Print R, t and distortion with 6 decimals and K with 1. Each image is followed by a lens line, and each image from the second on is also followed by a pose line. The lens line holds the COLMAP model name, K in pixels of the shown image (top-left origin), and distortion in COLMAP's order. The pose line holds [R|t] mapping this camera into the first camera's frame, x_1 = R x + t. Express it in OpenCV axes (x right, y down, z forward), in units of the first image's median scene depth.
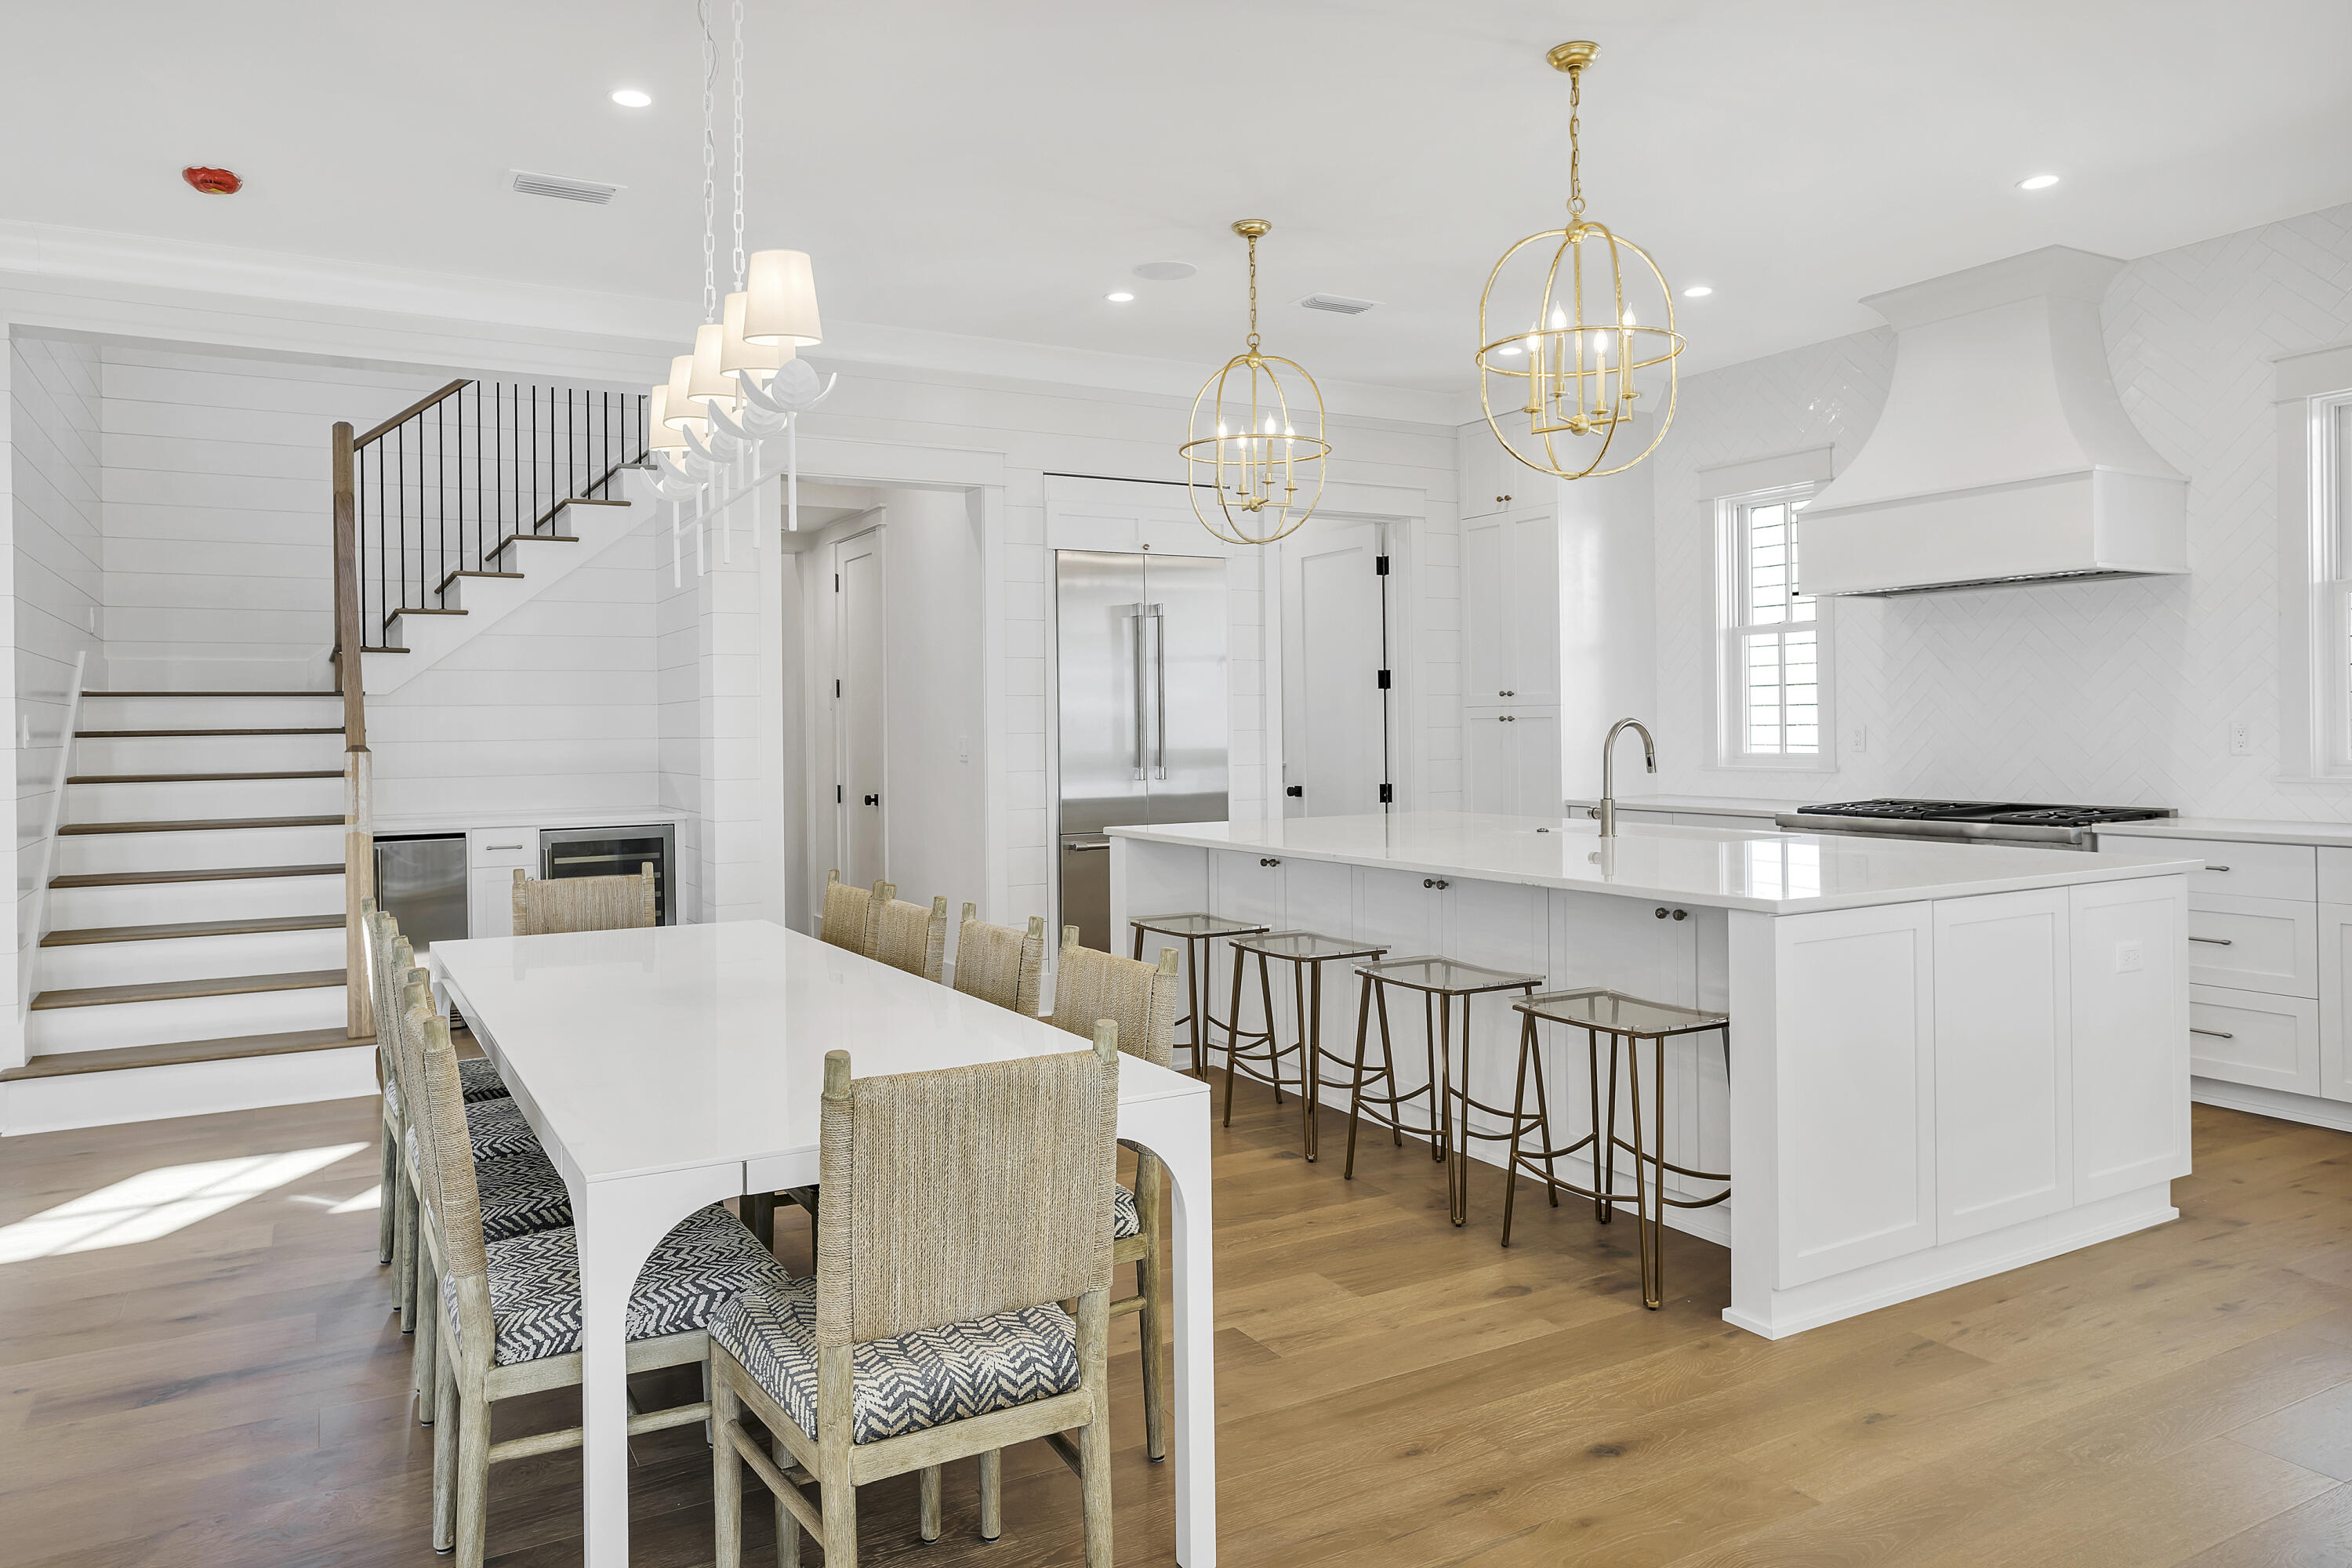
lens RADIAL K [[1521.7, 0, 1148.5], [0, 1521.7, 726.0], [0, 0, 1]] dist [-0.017645, 0.003636]
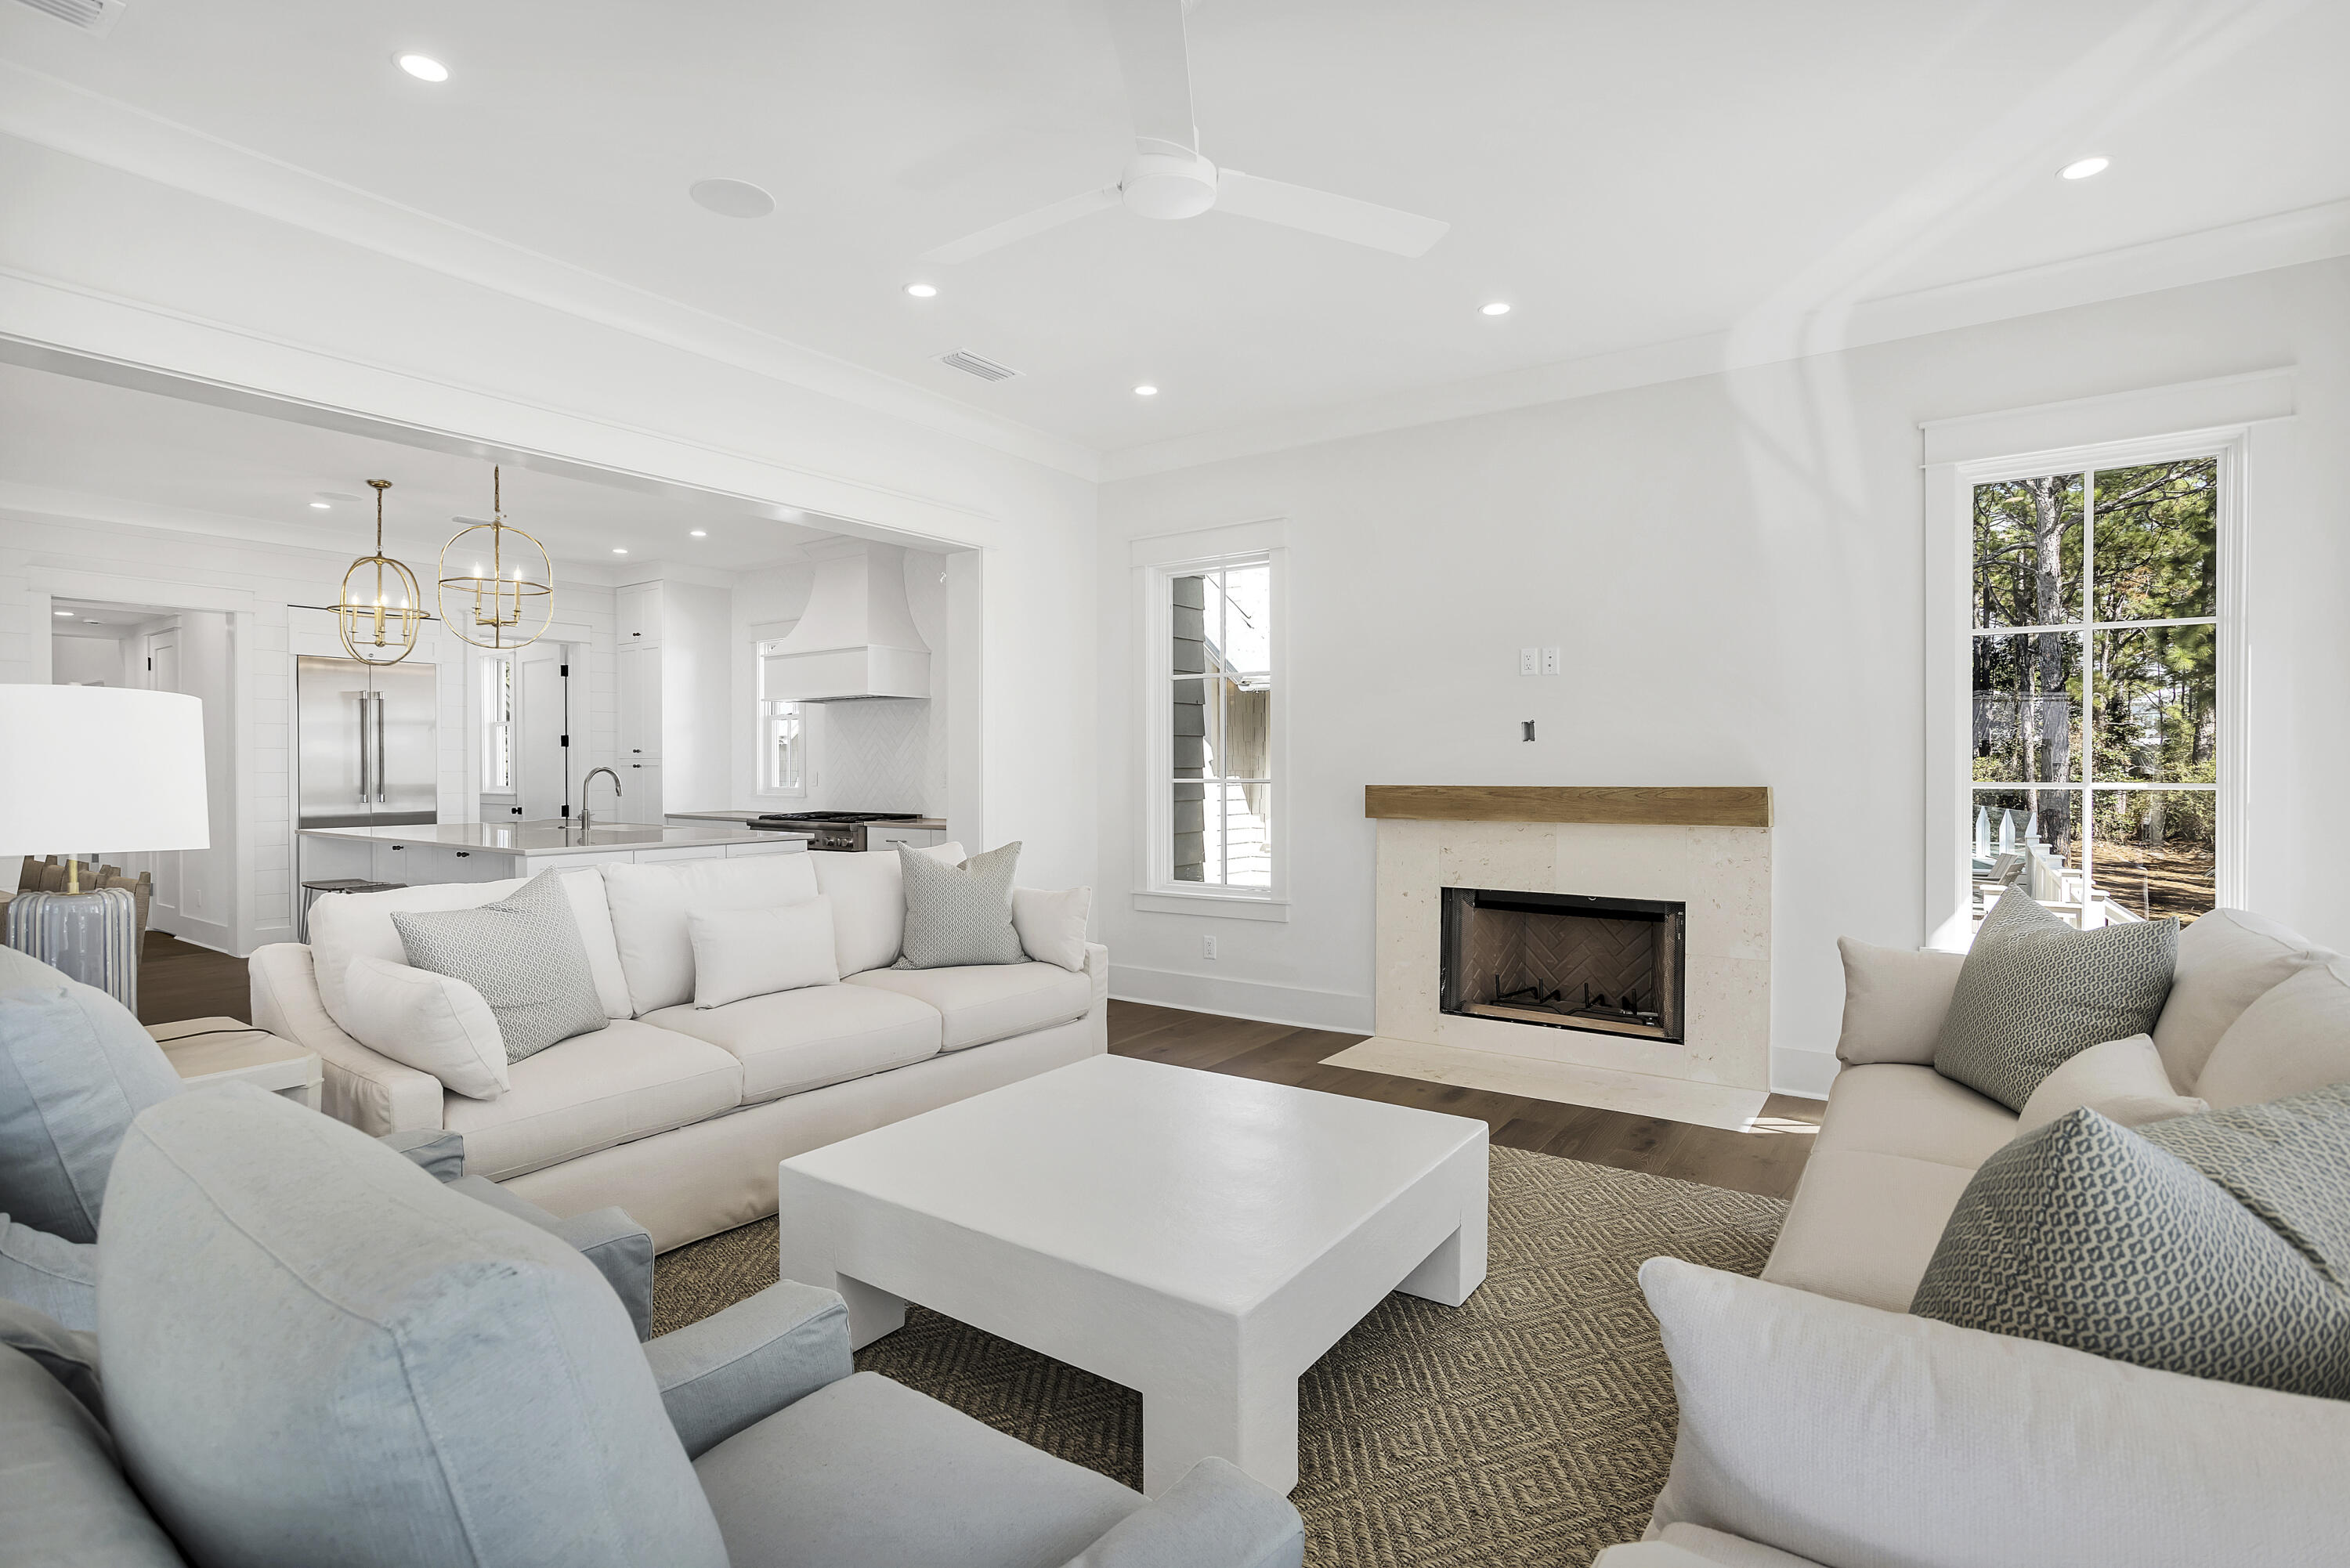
lens RADIAL K [[1146.1, 0, 1162.6], [0, 1146.1, 774.1], [0, 0, 1]] dist [-0.023122, 0.003486]
pose [[0.904386, 0.005049, 0.426685, 0.277875], [-0.006841, 0.999973, 0.002666, -0.004260], [-0.426660, -0.005330, 0.904396, -0.472365]]
